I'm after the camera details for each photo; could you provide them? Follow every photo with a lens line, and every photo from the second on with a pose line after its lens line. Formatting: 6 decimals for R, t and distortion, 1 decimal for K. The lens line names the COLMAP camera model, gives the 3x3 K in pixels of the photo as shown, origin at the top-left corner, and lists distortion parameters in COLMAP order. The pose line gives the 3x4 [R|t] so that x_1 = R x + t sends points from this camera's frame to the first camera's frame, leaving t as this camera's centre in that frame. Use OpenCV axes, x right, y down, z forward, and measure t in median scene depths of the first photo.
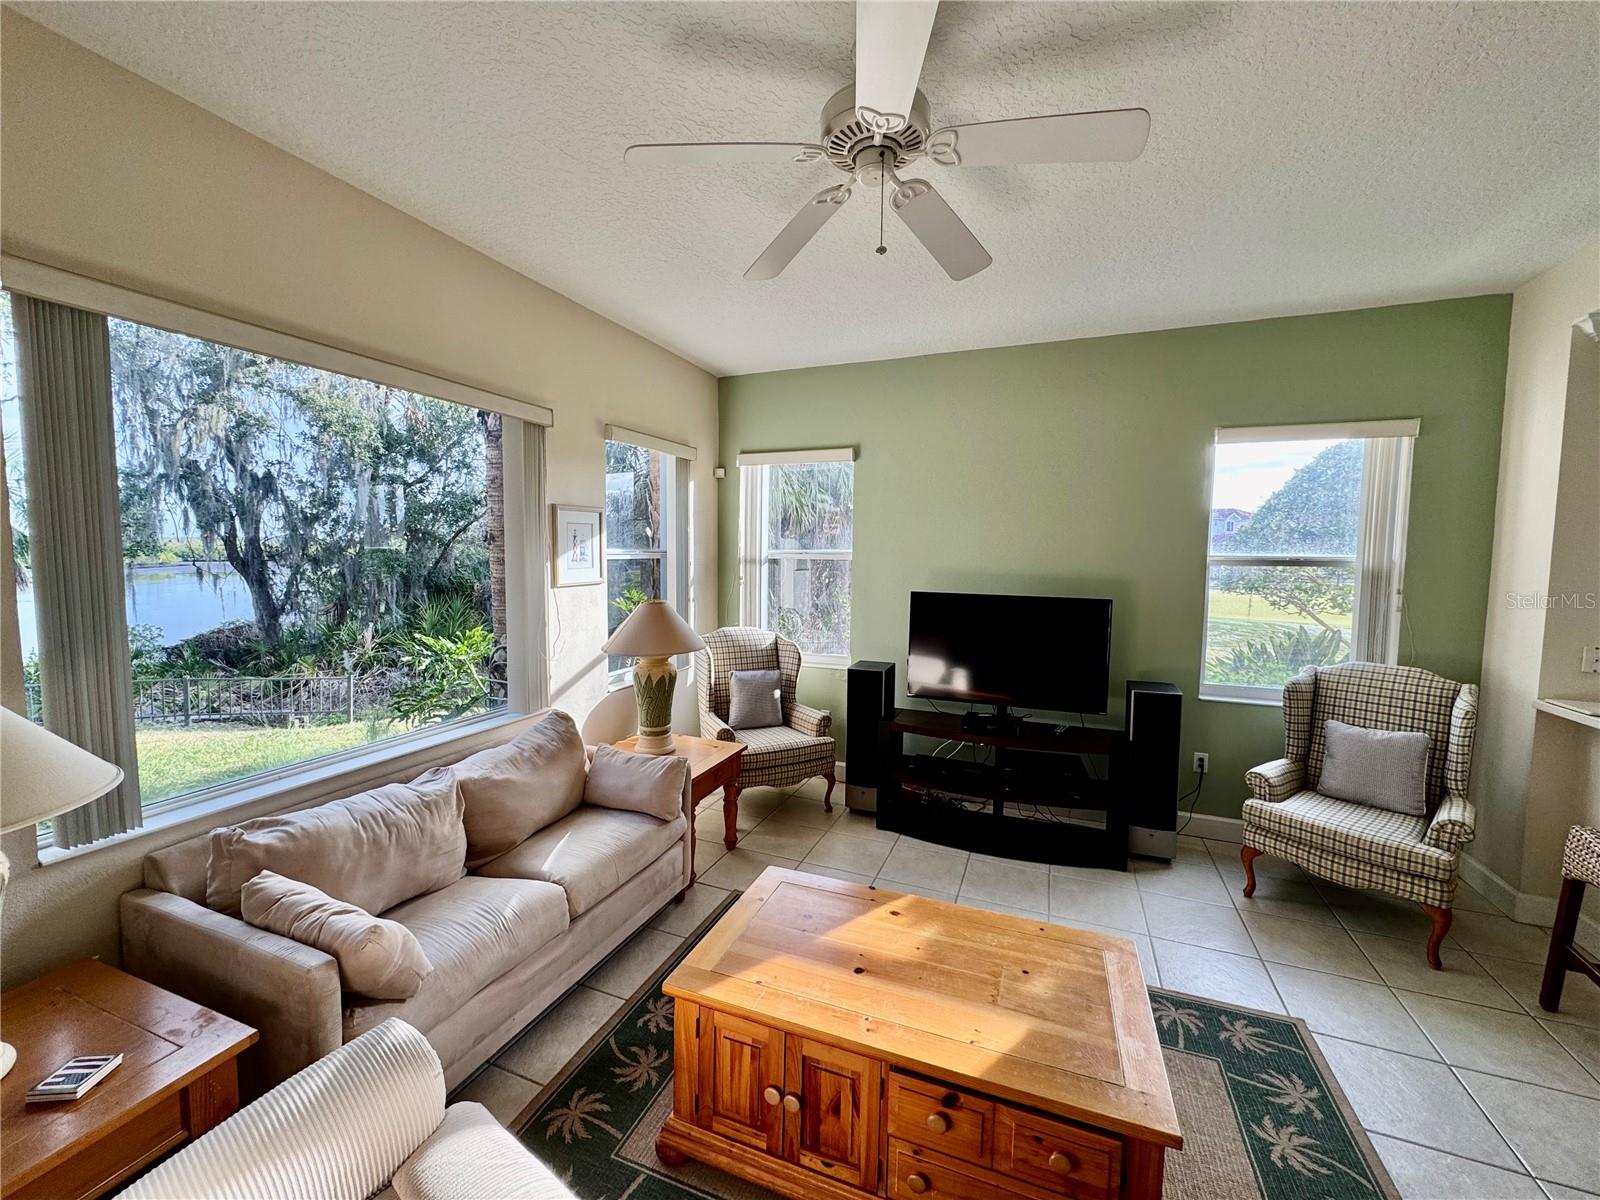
lens RADIAL K [[634.6, 0, 799.1], [0, 634.6, 595.5], [0, 0, 1]] dist [-0.002809, 0.000185]
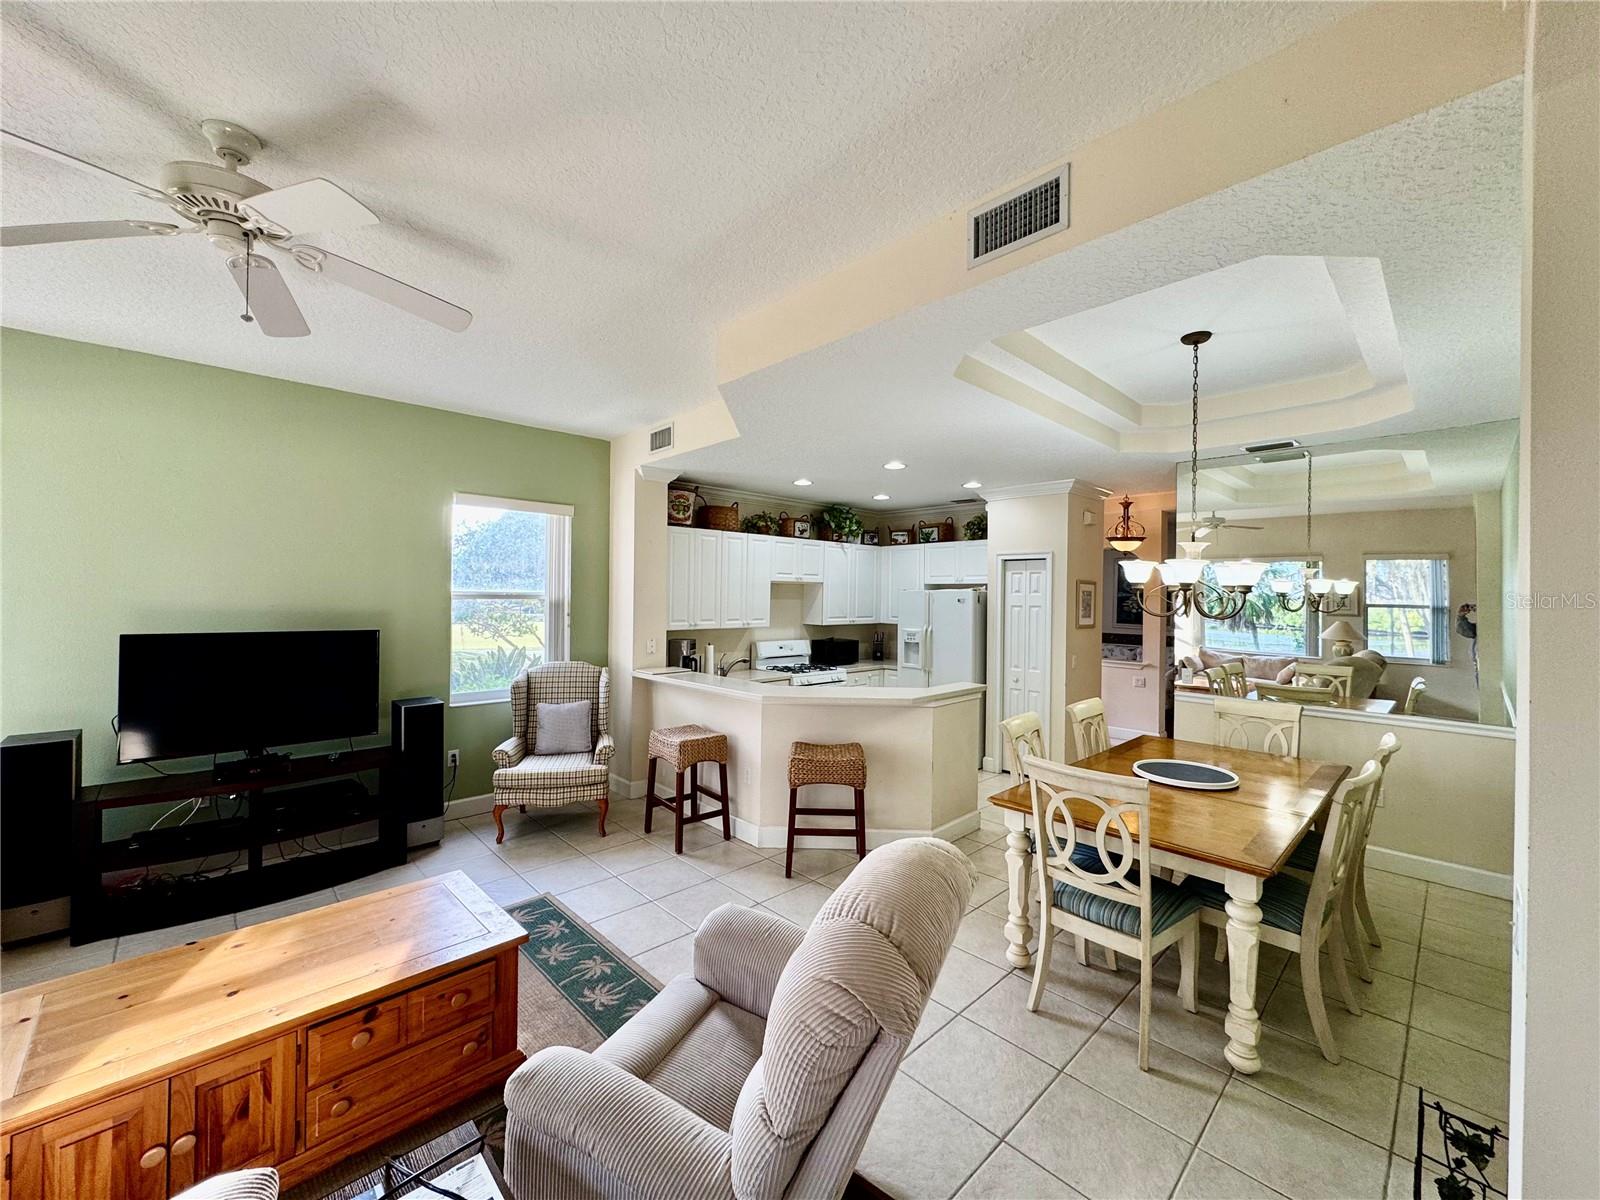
lens RADIAL K [[634.6, 0, 799.1], [0, 634.6, 595.5], [0, 0, 1]] dist [-0.002809, 0.000185]
pose [[0.408279, -0.005324, 0.912842, -0.261661], [0.057181, 0.998168, -0.019753, 0.011699], [-0.911064, 0.060262, 0.407836, -0.165623]]
